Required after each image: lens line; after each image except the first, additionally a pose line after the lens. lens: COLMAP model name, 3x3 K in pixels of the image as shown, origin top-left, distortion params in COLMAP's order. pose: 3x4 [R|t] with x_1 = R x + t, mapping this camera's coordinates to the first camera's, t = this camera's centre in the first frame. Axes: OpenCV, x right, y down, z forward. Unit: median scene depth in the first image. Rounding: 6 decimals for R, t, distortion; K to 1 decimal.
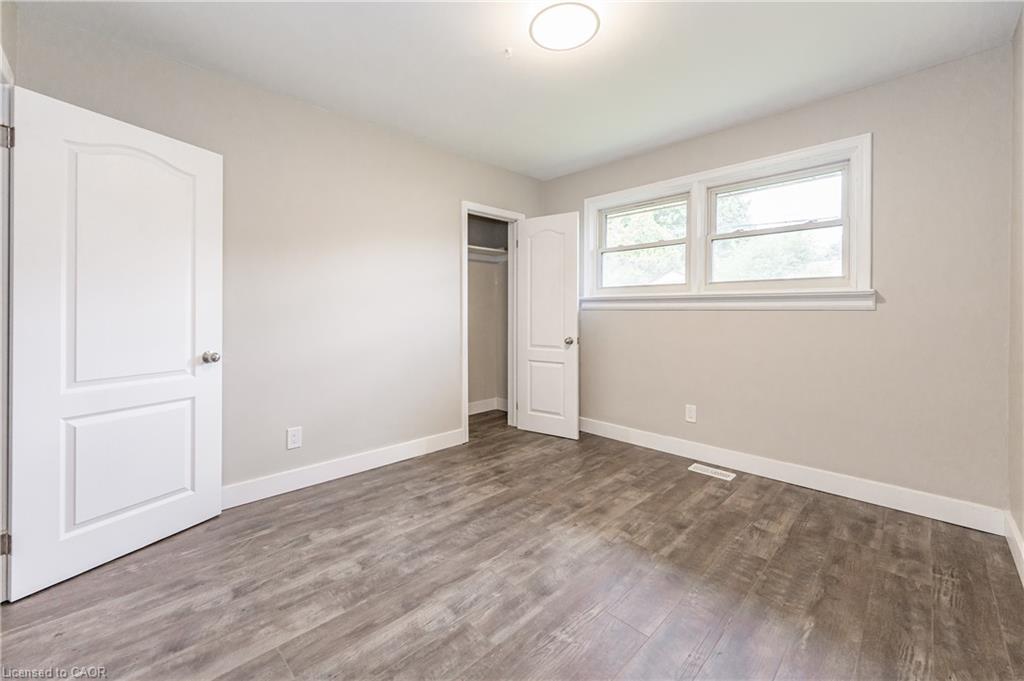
lens RADIAL K [[407.7, 0, 510.6], [0, 407.7, 305.2], [0, 0, 1]] dist [-0.001559, -0.000368]
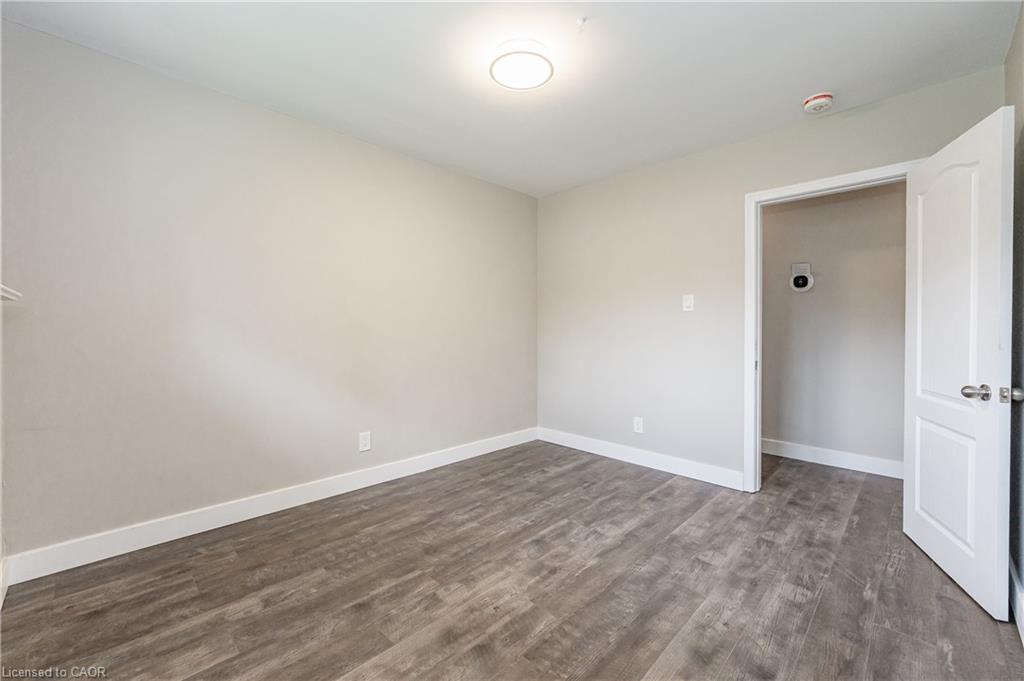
lens RADIAL K [[407.7, 0, 502.2], [0, 407.7, 337.7], [0, 0, 1]] dist [-0.001559, -0.000368]
pose [[-0.999963, -0.004052, 0.007622, 0.155635], [-0.004001, 0.999969, 0.006732, 0.025586], [-0.007649, 0.006701, -0.999948, 1.908567]]
